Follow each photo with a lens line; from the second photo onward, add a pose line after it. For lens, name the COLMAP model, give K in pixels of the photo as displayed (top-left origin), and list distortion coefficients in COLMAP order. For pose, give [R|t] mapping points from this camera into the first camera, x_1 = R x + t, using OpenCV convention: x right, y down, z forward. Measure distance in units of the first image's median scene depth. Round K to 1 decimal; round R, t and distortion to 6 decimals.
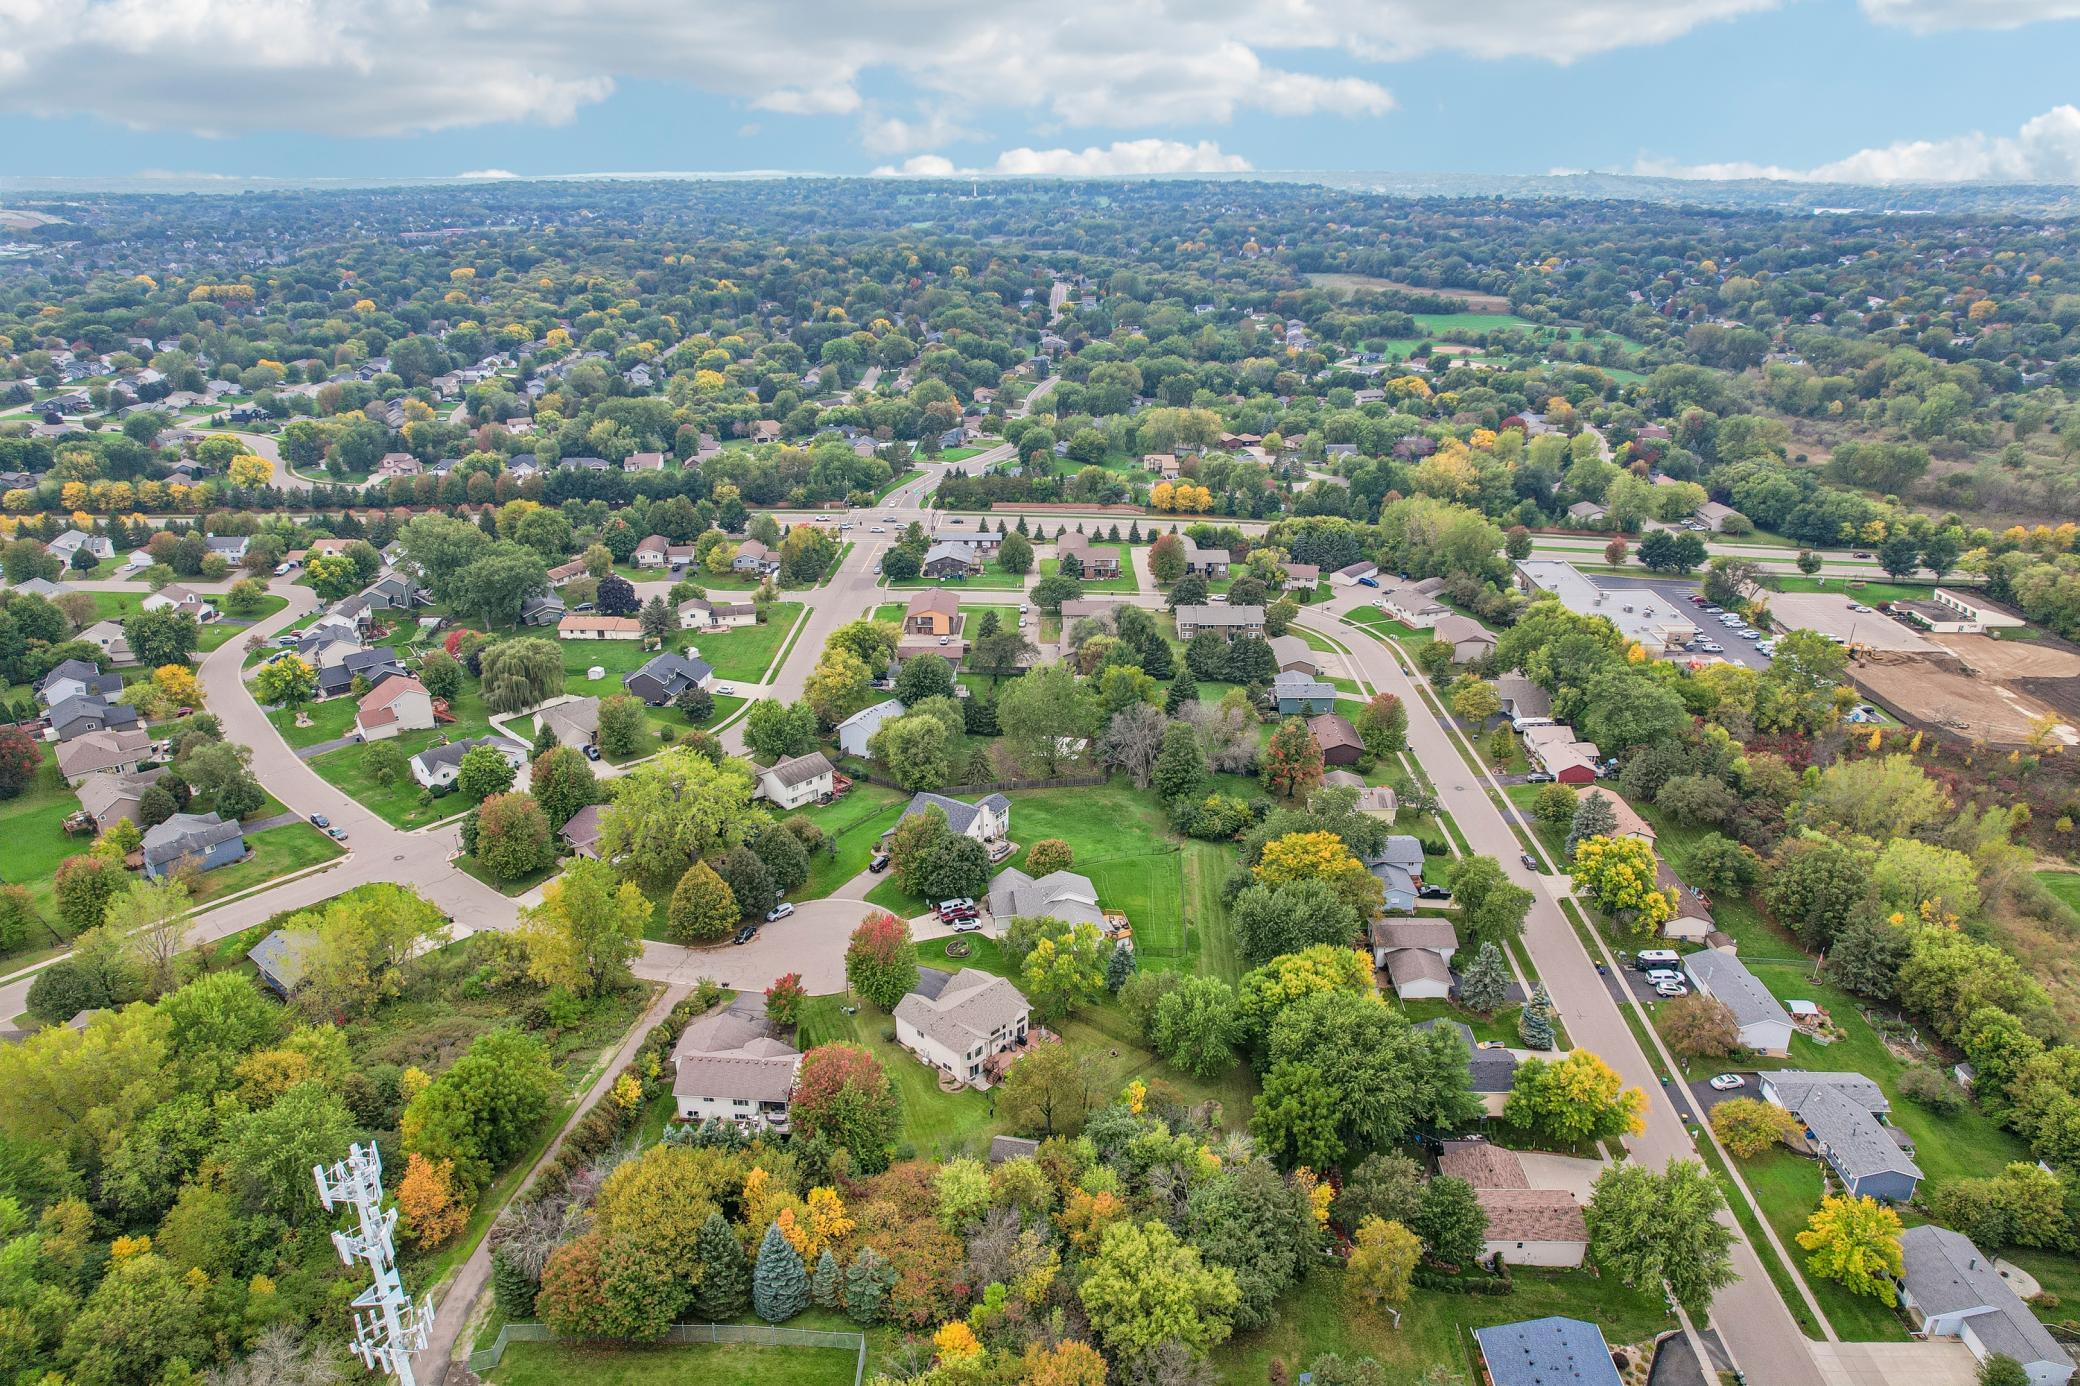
lens RADIAL K [[1336.1, 0, 1037.6], [0, 1336.1, 715.2], [0, 0, 1]] dist [-0.085724, 0.079894]
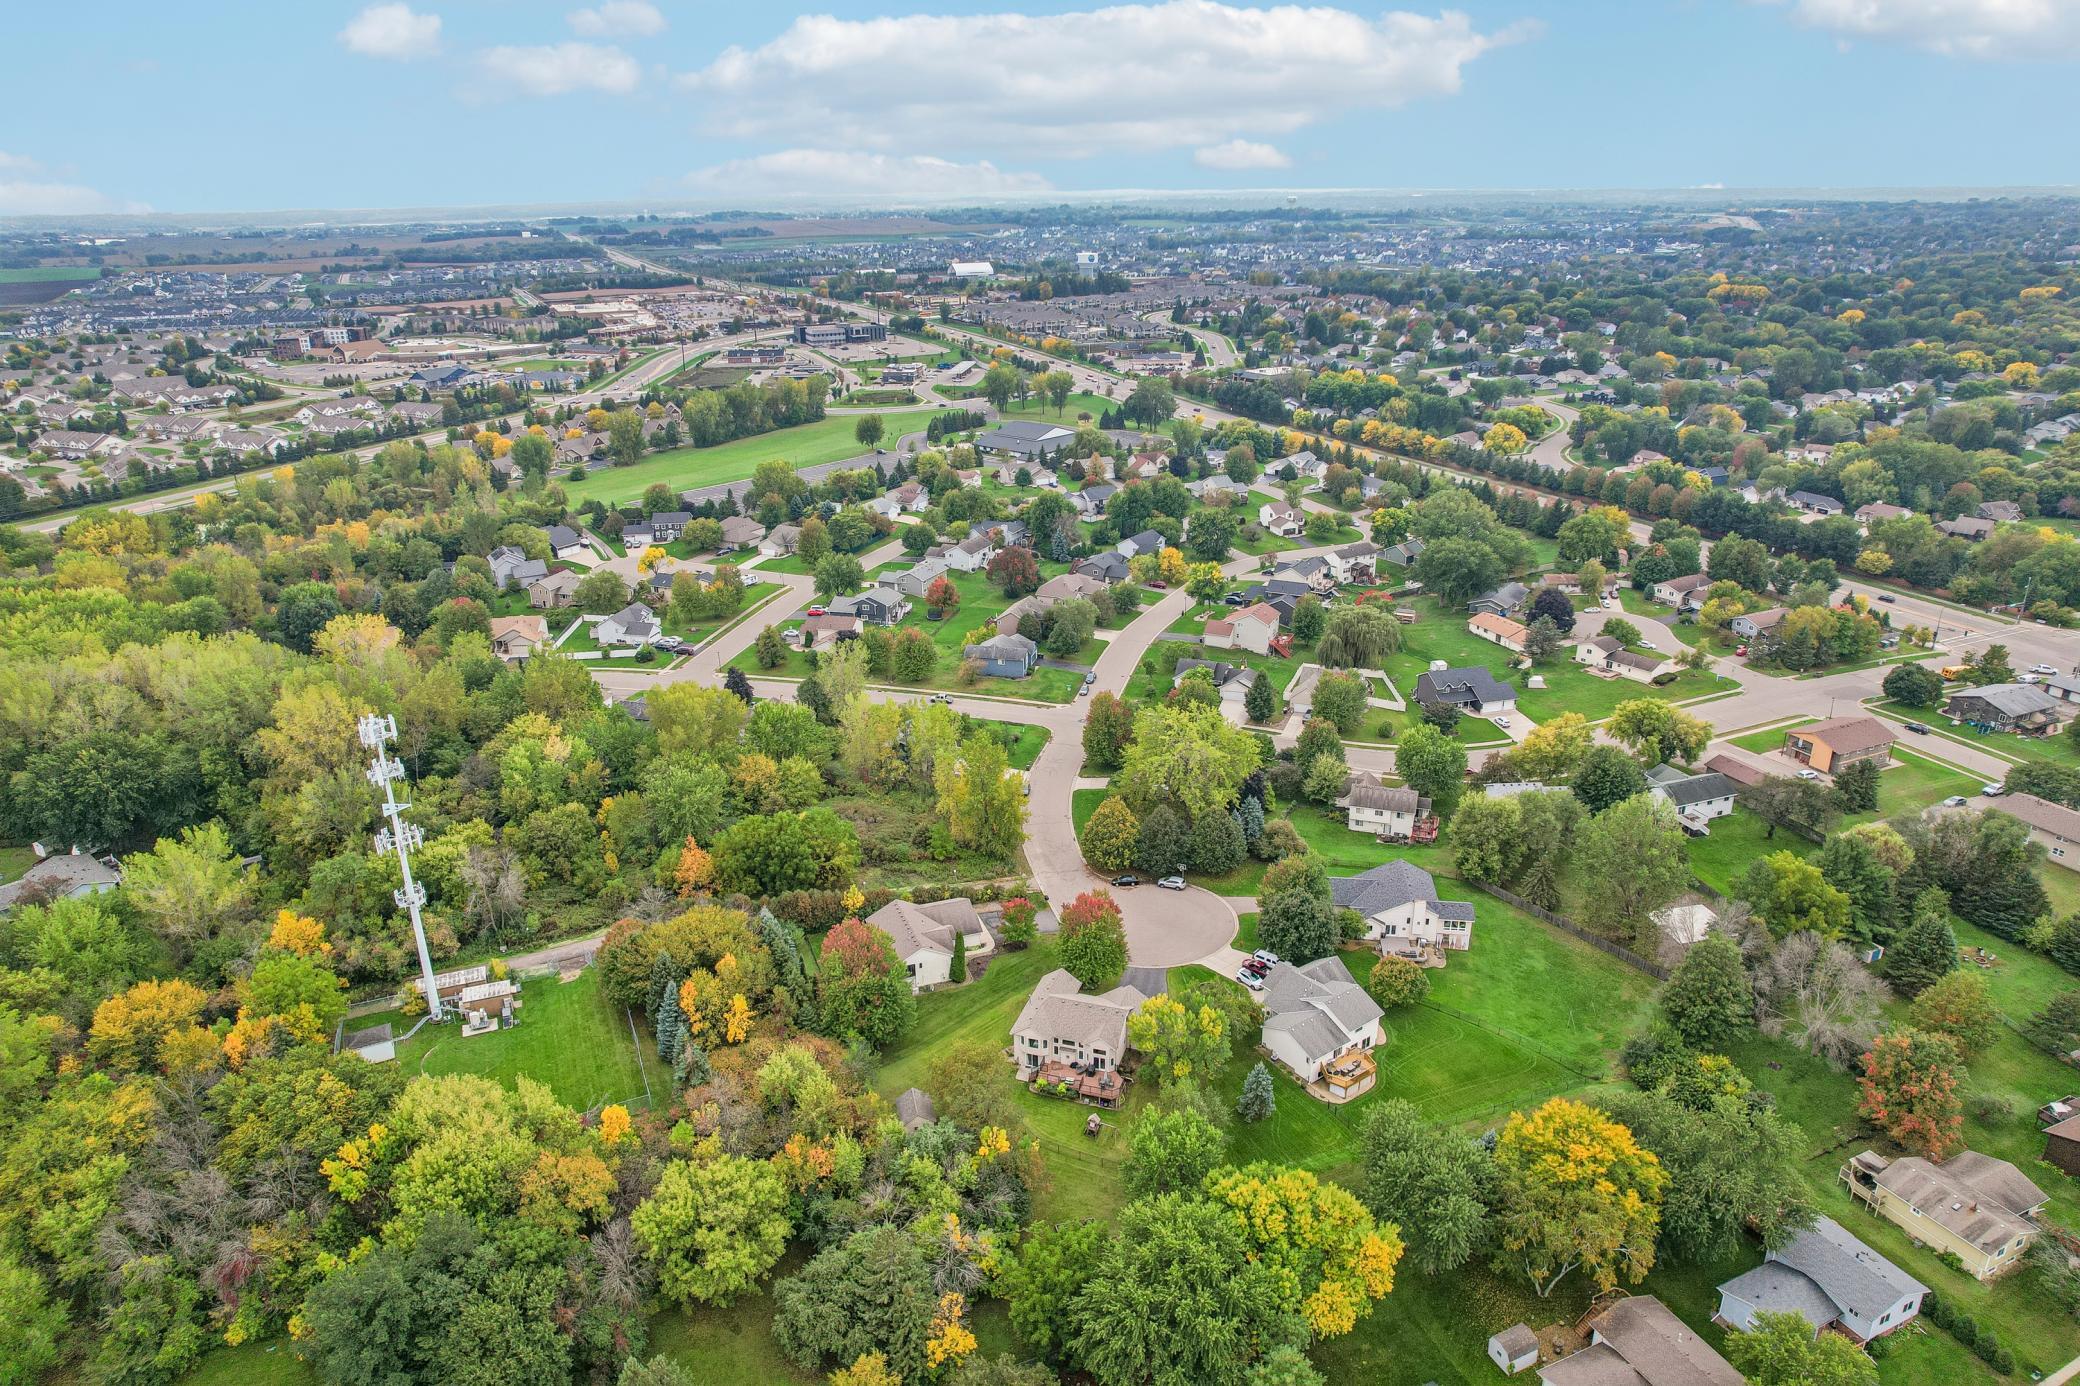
lens RADIAL K [[1336.1, 0, 1037.6], [0, 1336.1, 715.2], [0, 0, 1]] dist [-0.085724, 0.079894]
pose [[0.453155, 0.342370, -0.823064, 0.341349], [-0.342337, 0.919344, 0.193939, -0.082031], [0.823077, 0.193881, 0.533811, 0.207780]]
